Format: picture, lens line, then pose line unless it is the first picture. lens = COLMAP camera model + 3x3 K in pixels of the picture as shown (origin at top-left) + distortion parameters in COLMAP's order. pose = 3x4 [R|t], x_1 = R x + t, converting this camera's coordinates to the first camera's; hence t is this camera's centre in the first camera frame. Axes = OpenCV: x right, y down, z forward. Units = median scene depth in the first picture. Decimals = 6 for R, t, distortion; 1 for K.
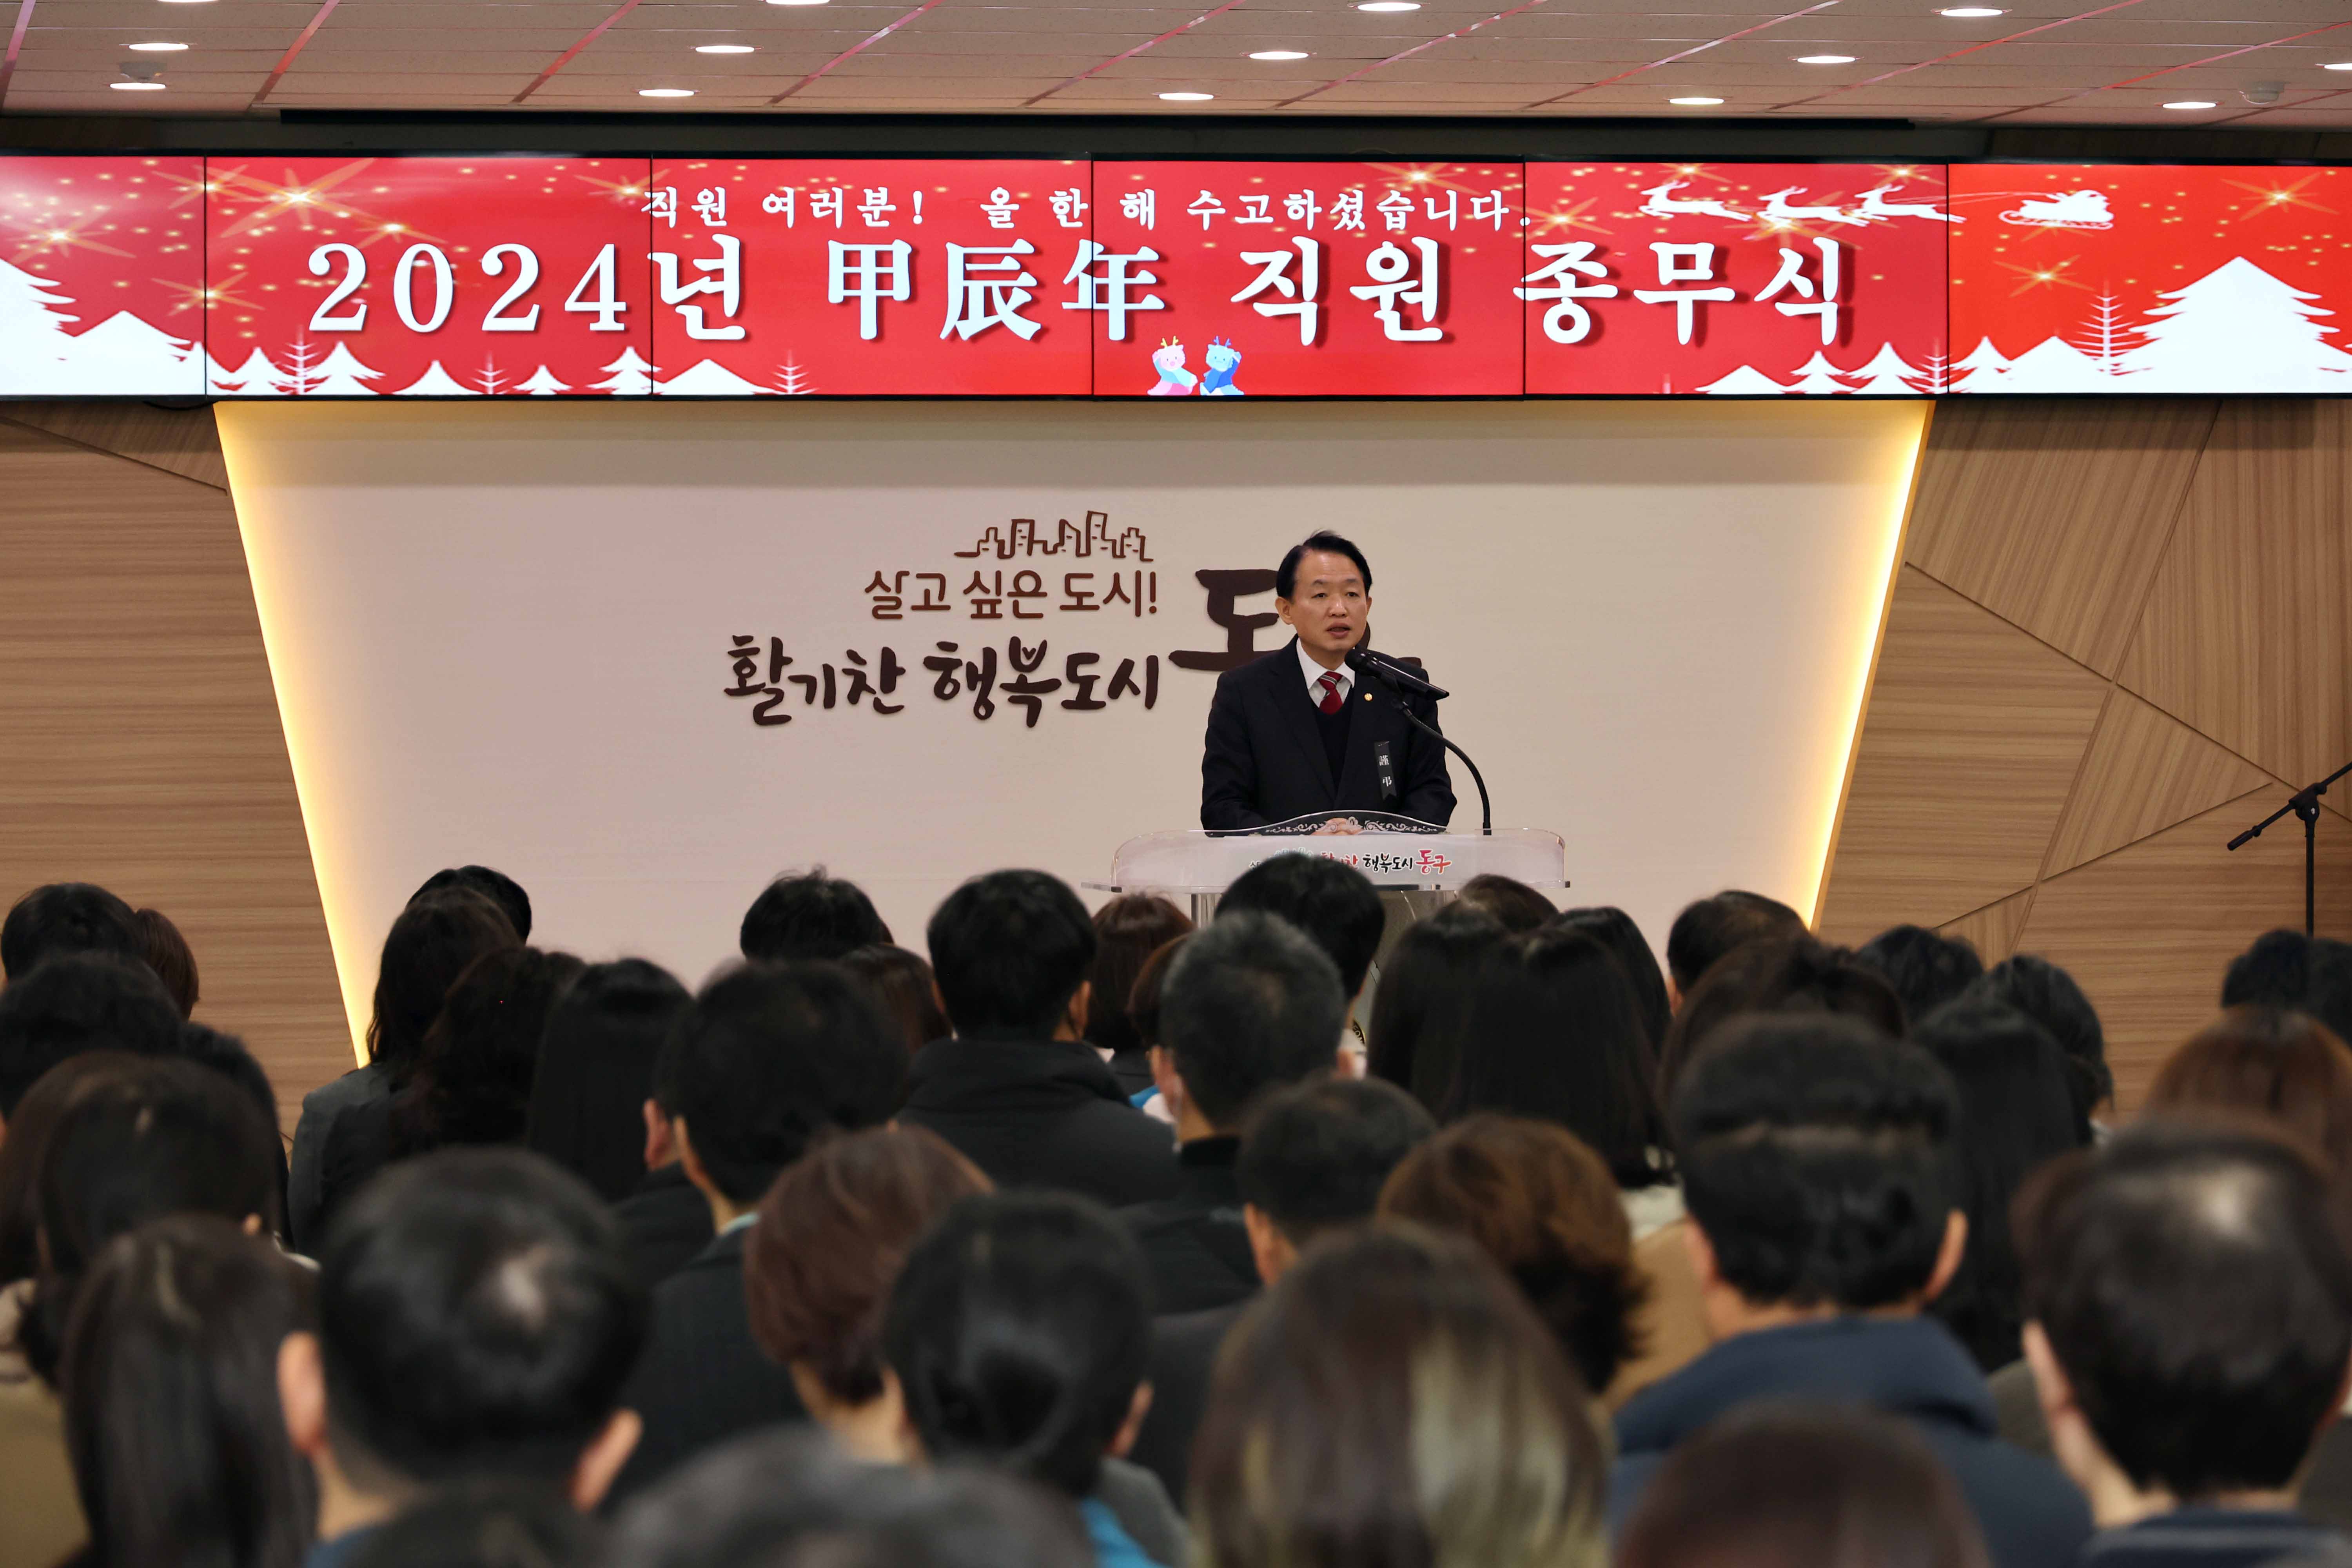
lens RADIAL K [[7799.9, 0, 1176.0], [0, 7799.9, 784.0], [0, 0, 1]] dist [-0.076393, -3.050499]
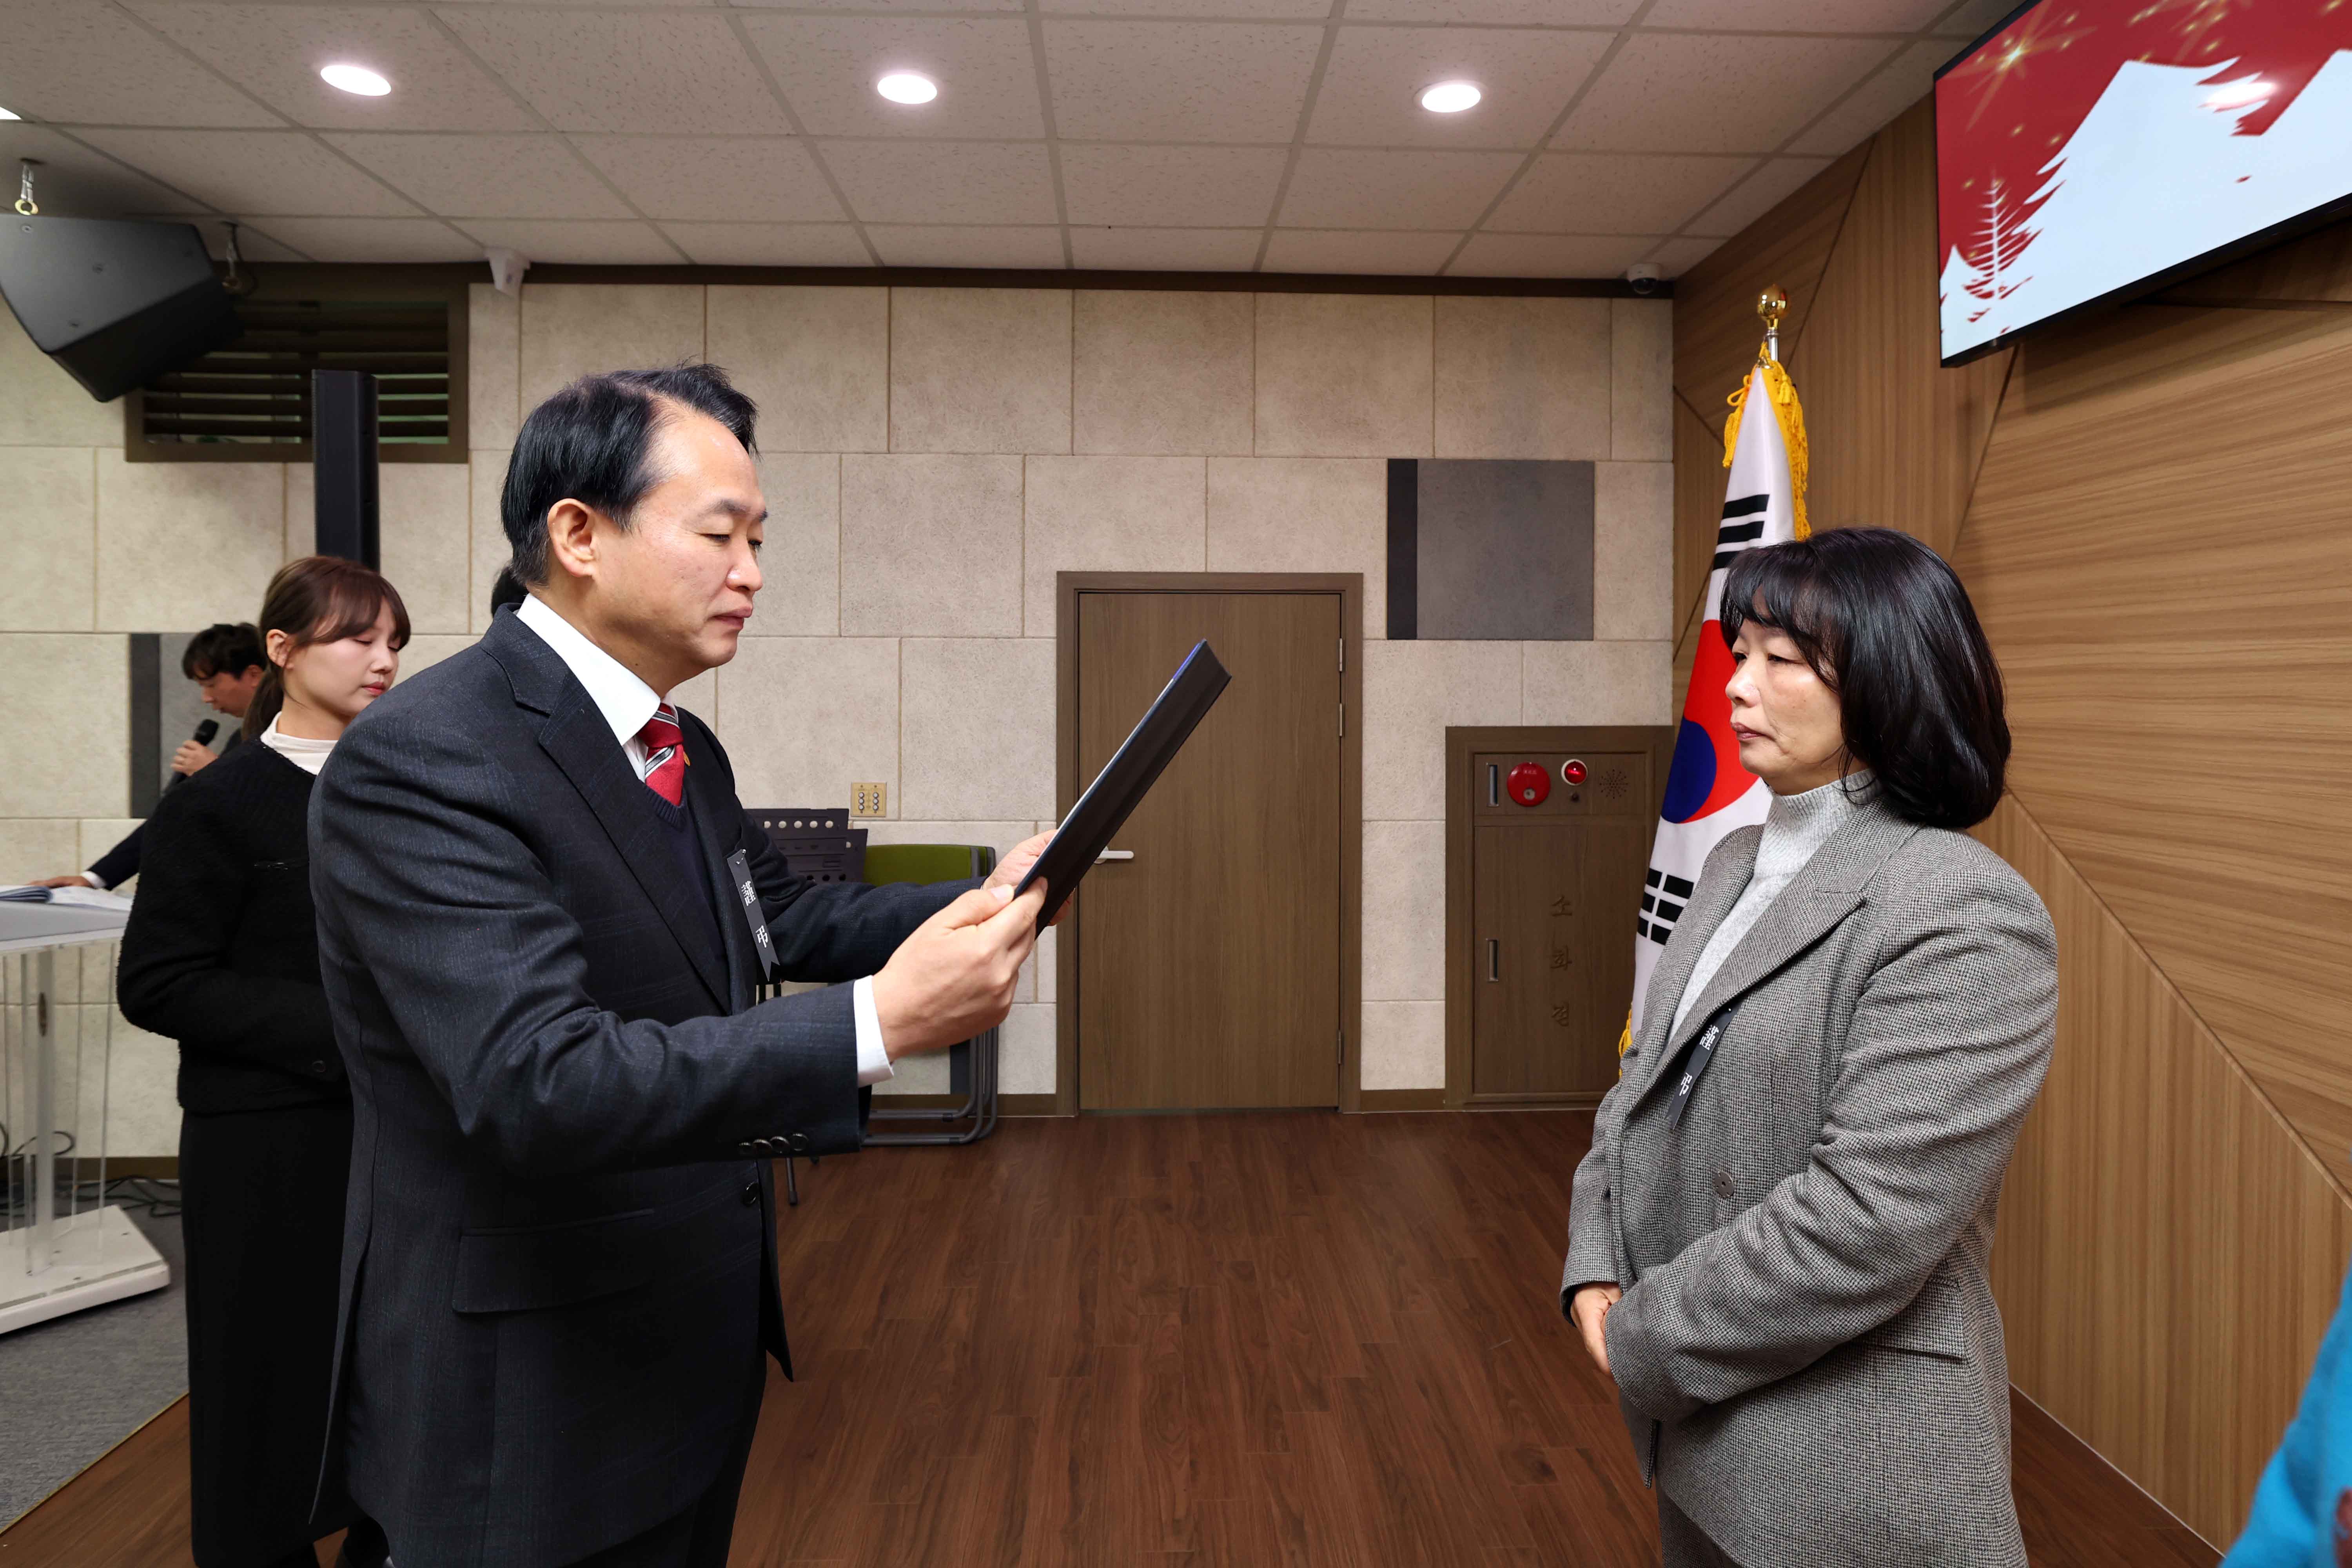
lens RADIAL K [[1276.7, 0, 1185.6], [0, 1276.7, 690.3], [0, 0, 1]] dist [-0.043213, 0.023014]
pose [[-0.128455, 0.011815, -0.991645, -0.032689], [-0.013451, 0.999816, 0.013655, -0.013933], [0.991624, 0.015092, -0.128272, 0.907267]]
